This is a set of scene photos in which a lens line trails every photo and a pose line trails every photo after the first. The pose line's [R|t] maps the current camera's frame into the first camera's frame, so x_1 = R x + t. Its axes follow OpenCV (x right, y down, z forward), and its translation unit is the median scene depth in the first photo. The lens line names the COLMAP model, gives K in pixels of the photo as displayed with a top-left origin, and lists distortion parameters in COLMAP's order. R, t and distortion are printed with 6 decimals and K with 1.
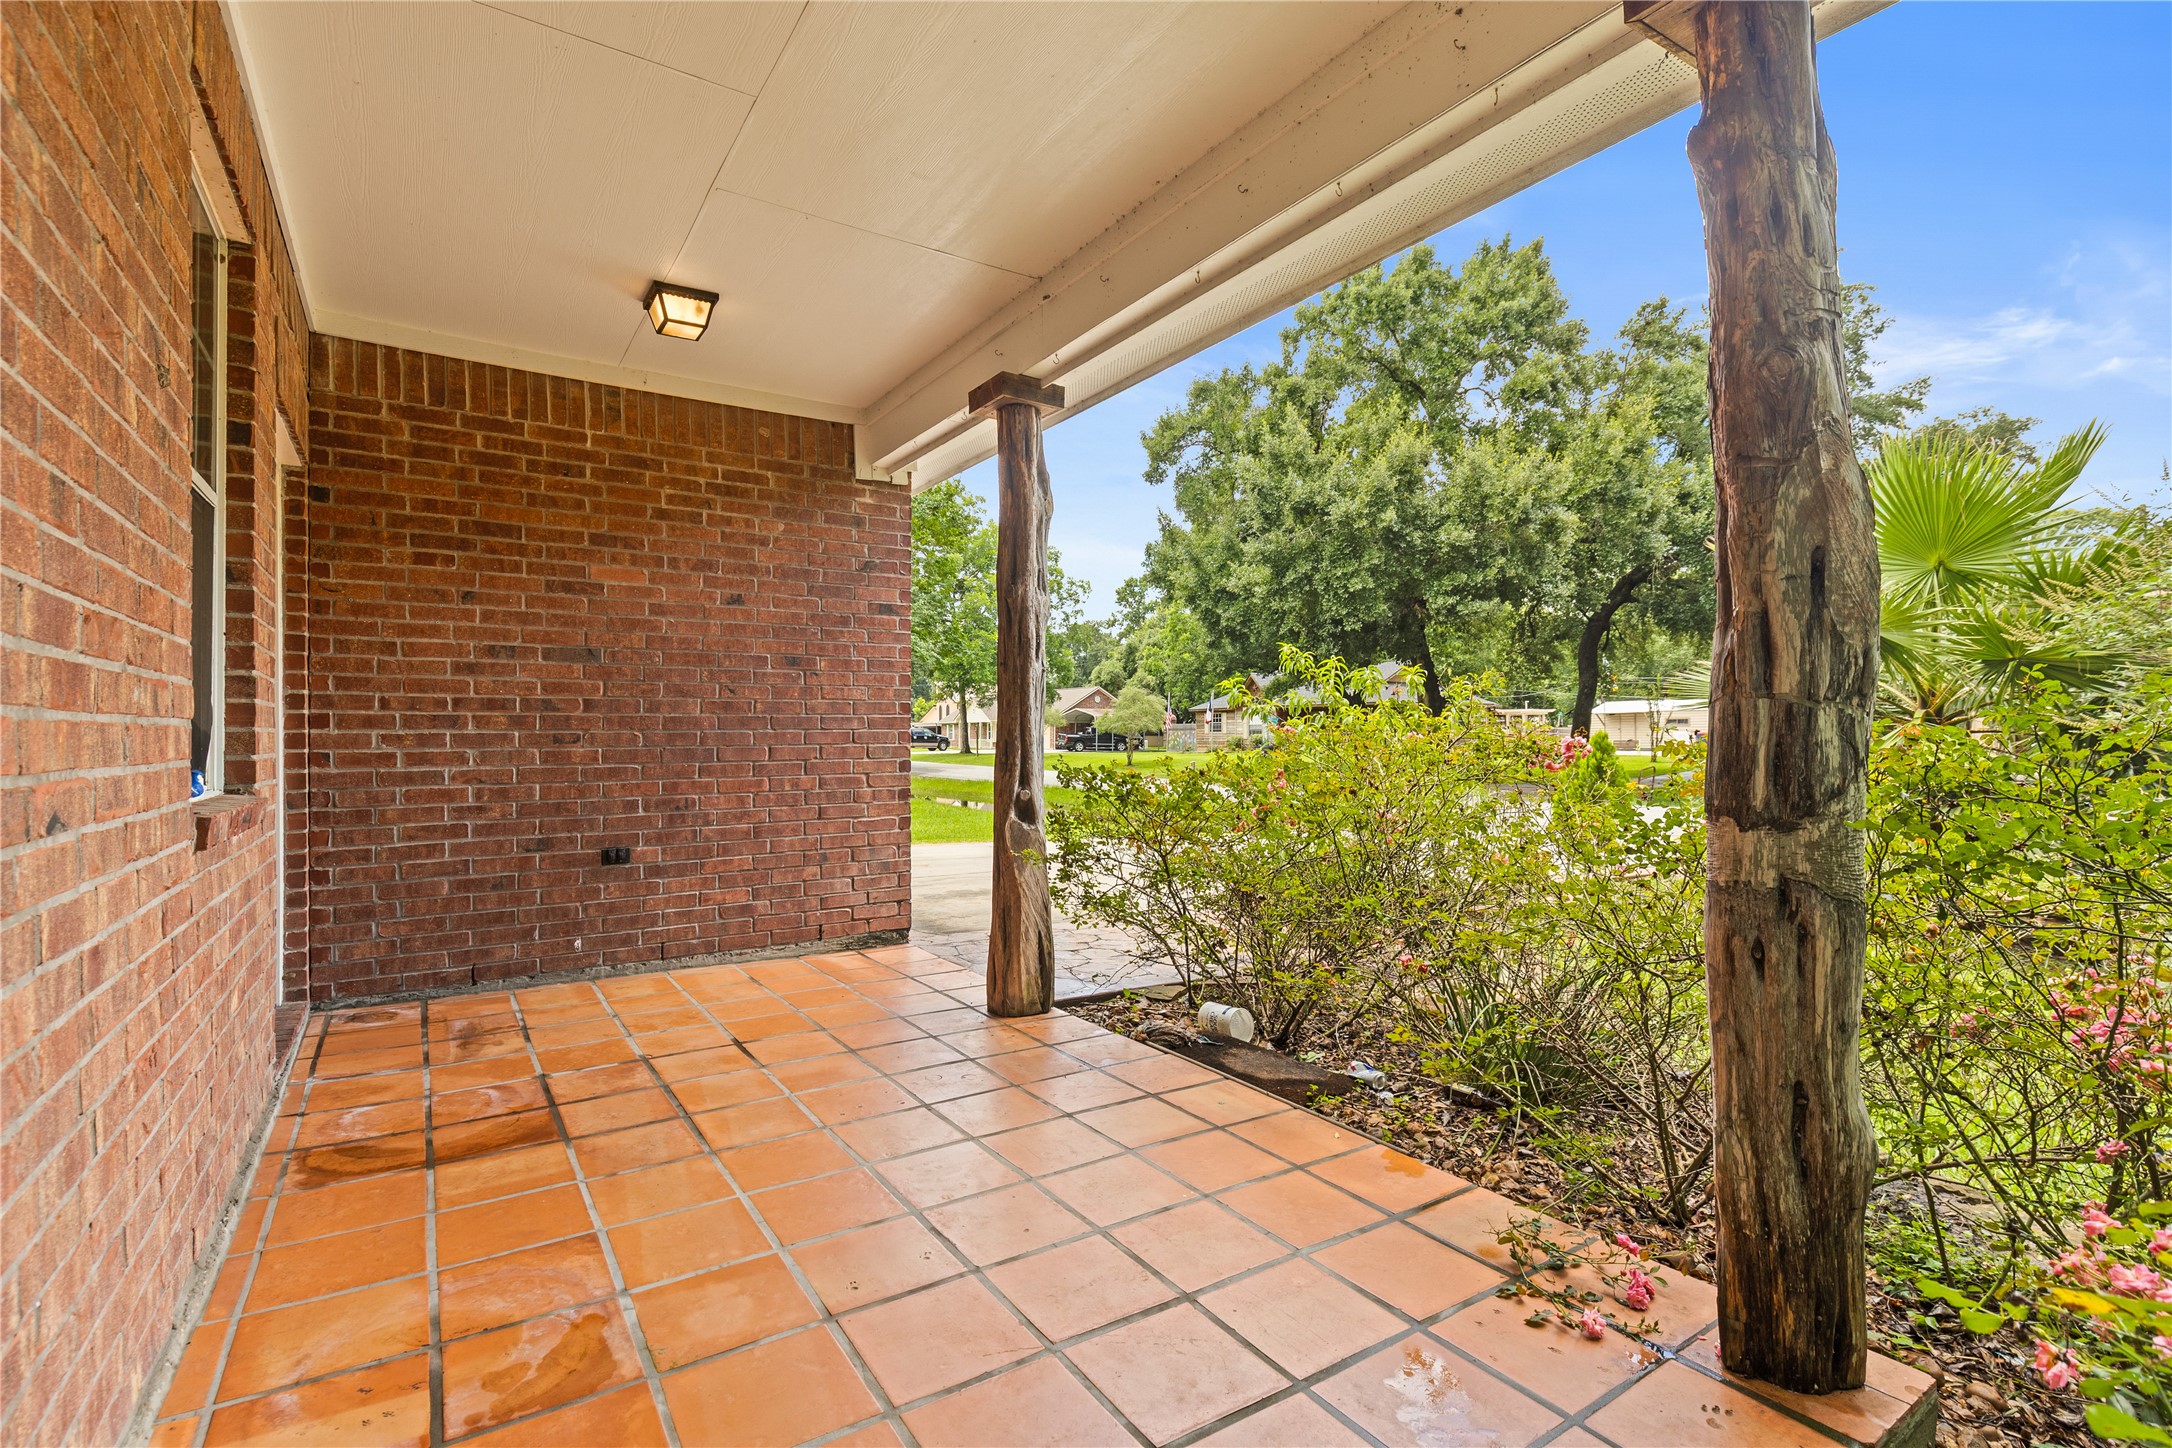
lens RADIAL K [[979.6, 0, 1095.8], [0, 979.6, 695.1], [0, 0, 1]] dist [0.003322, 0.000200]
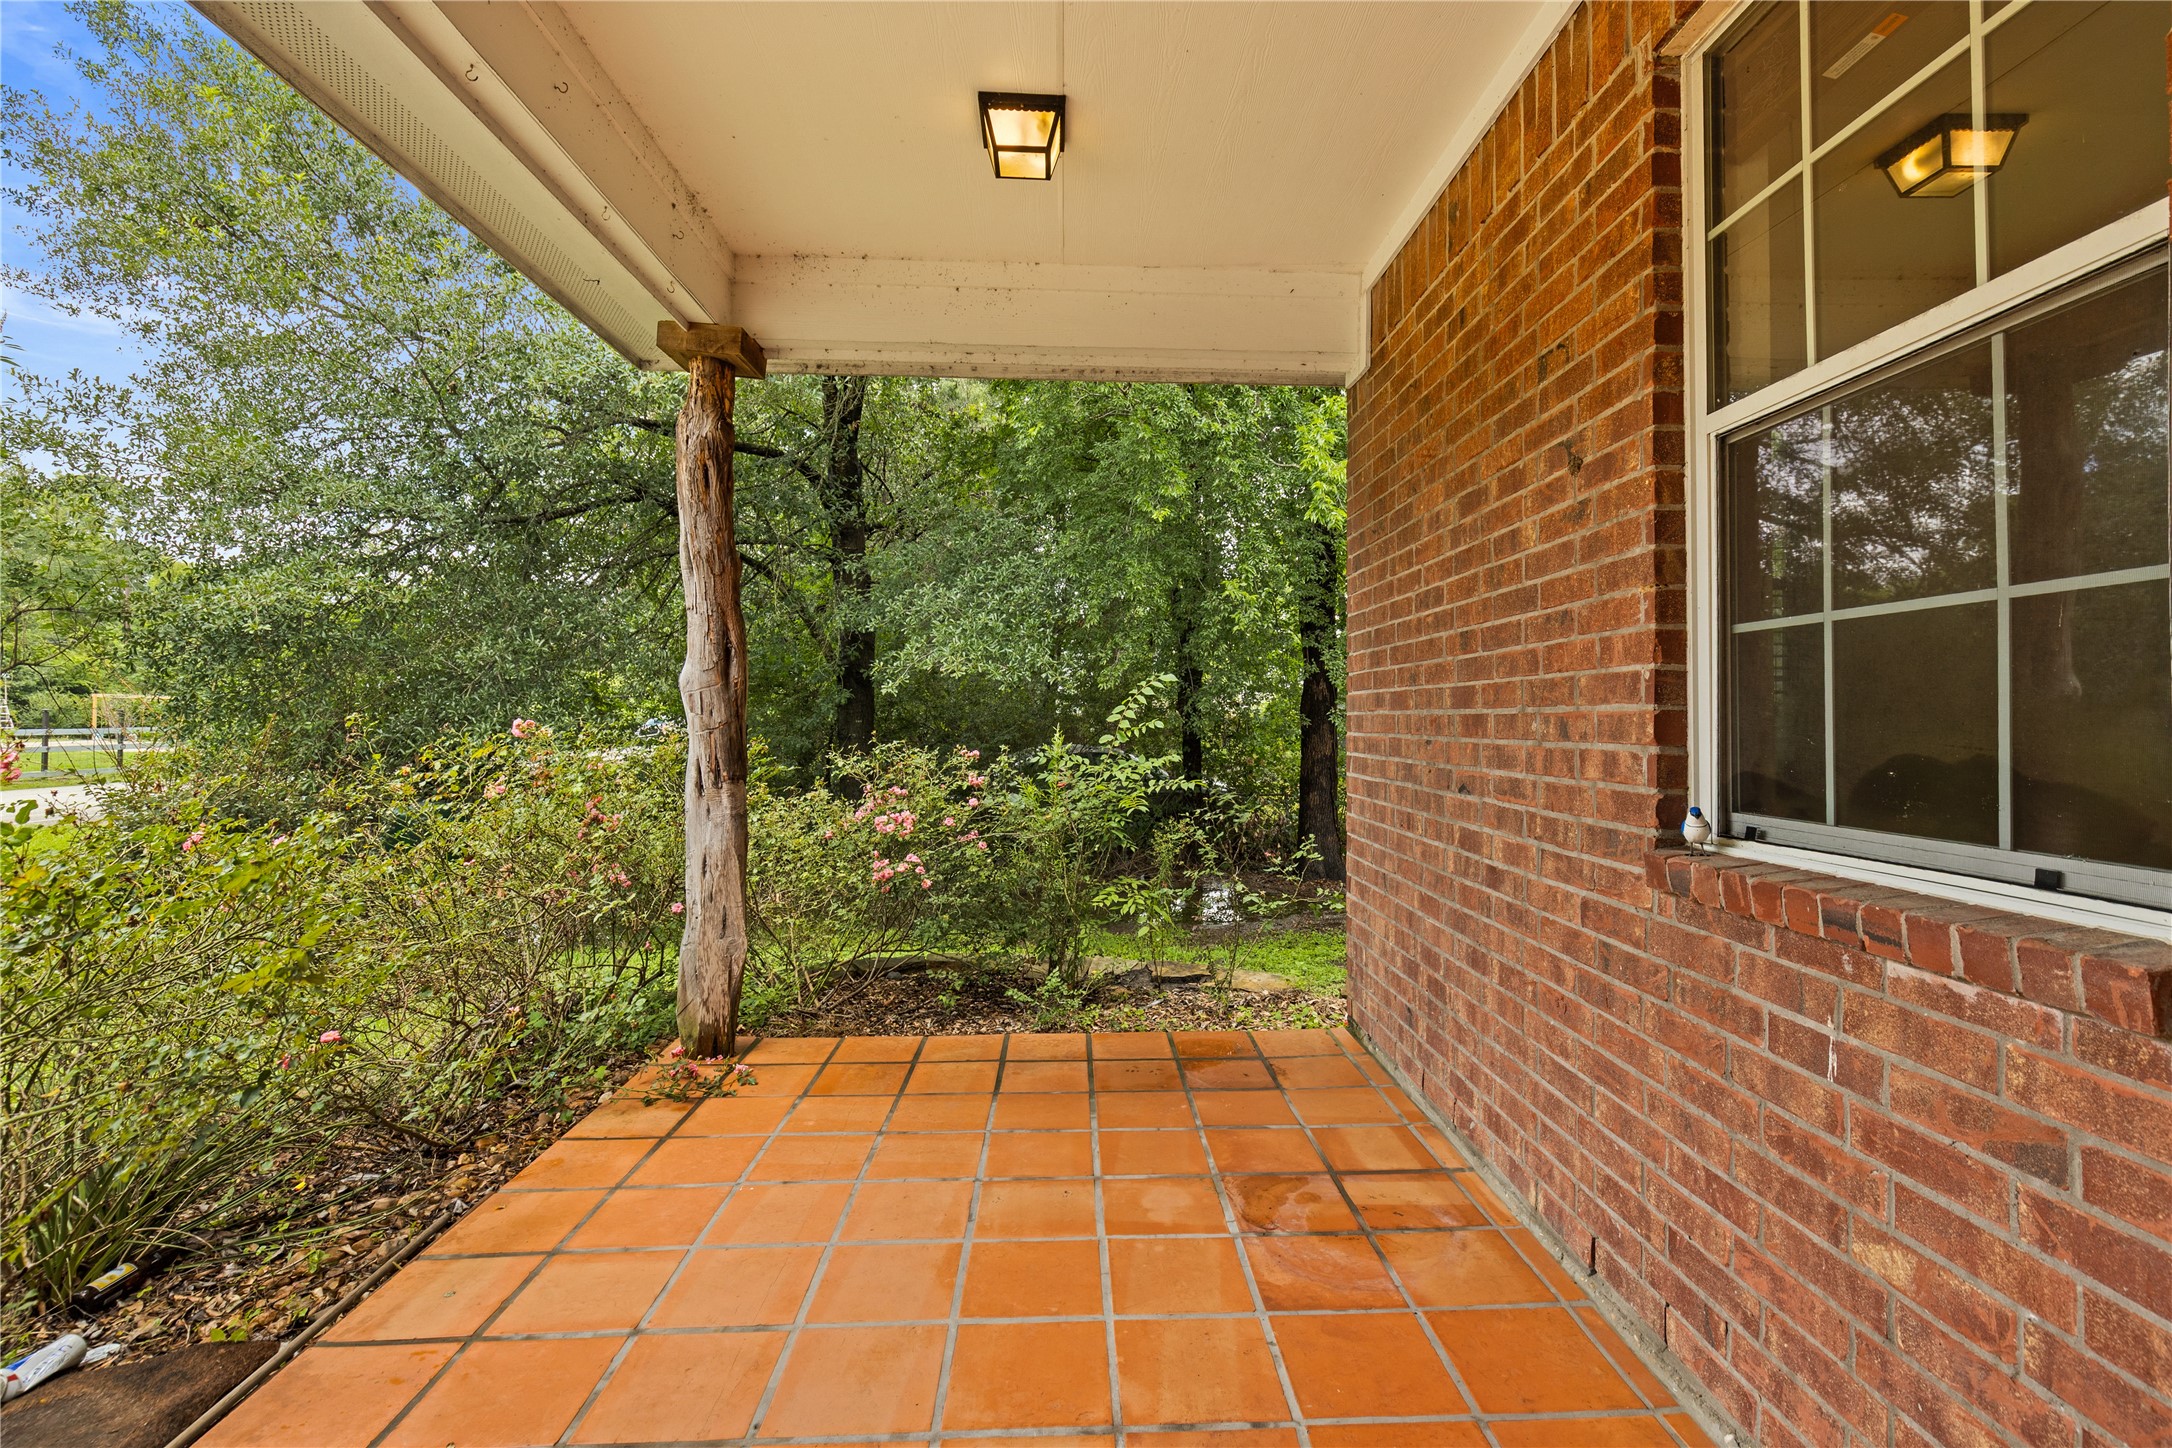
lens RADIAL K [[979.6, 0, 1095.8], [0, 979.6, 695.1], [0, 0, 1]] dist [0.003322, 0.000200]
pose [[-0.845252, 0.014354, 0.534176, -0.787699], [-0.021209, 0.997950, -0.060375, 0.035816], [-0.533947, -0.062362, -0.843215, 1.707929]]
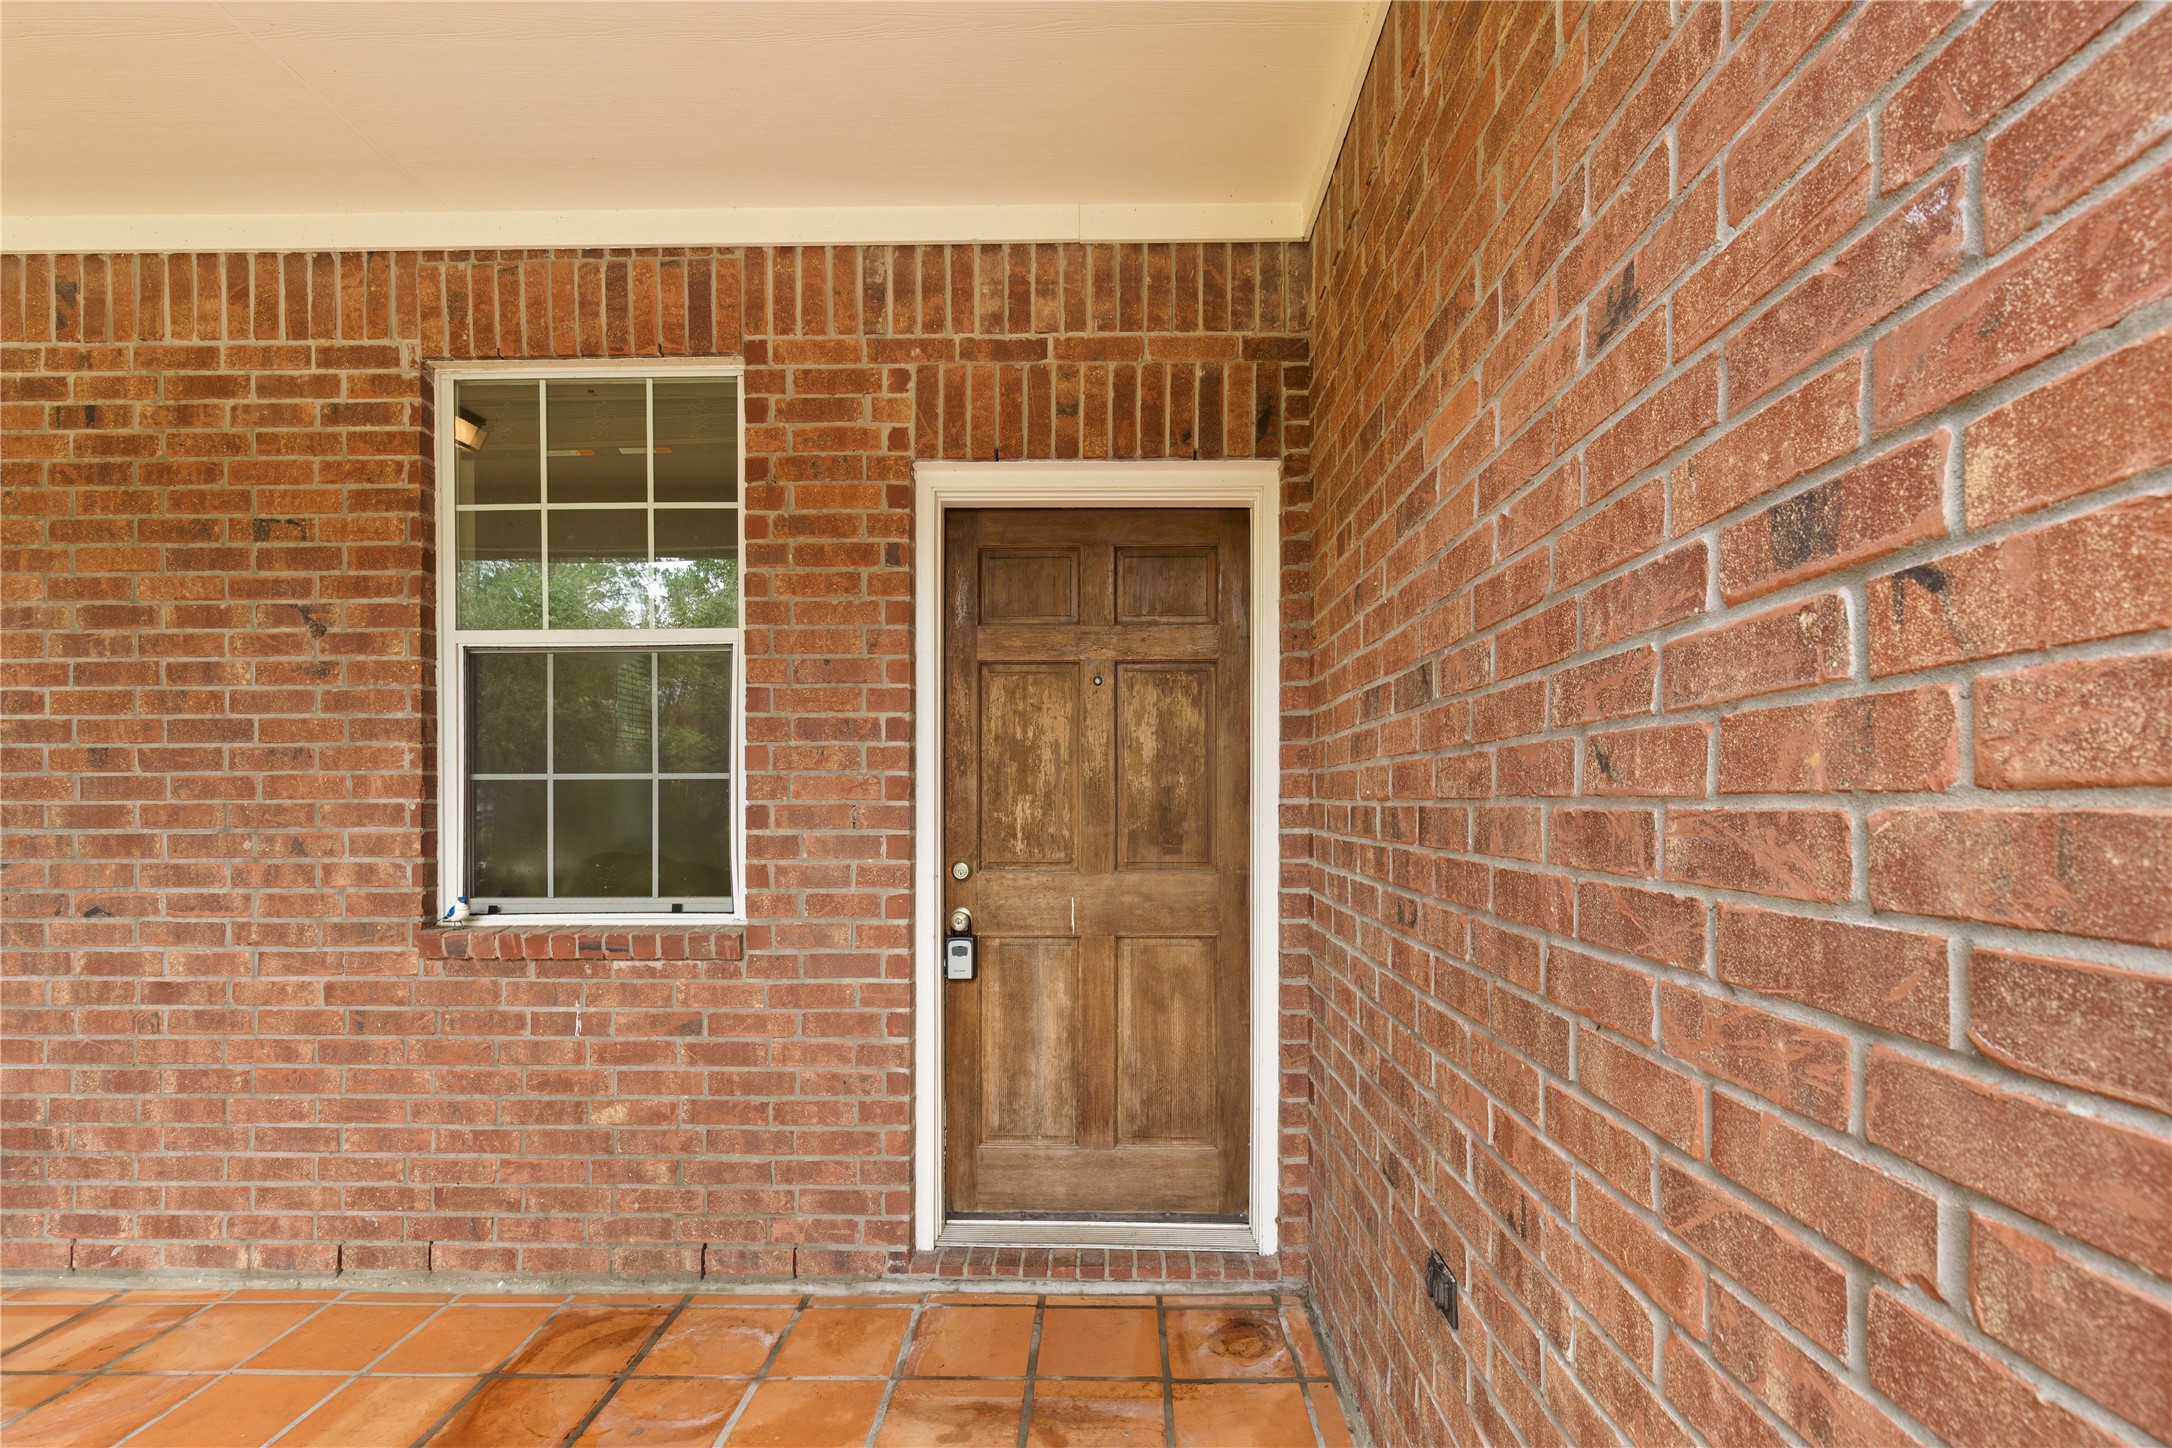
lens RADIAL K [[1017.5, 0, 1085.9], [0, 1017.5, 799.3], [0, 0, 1]] dist [-0.001872, -0.000630]
pose [[-0.582148, 0.007073, -0.813052, -0.268455], [0.038878, 0.999061, -0.019146, 0.006041], [0.812153, -0.042756, -0.581876, 2.069968]]
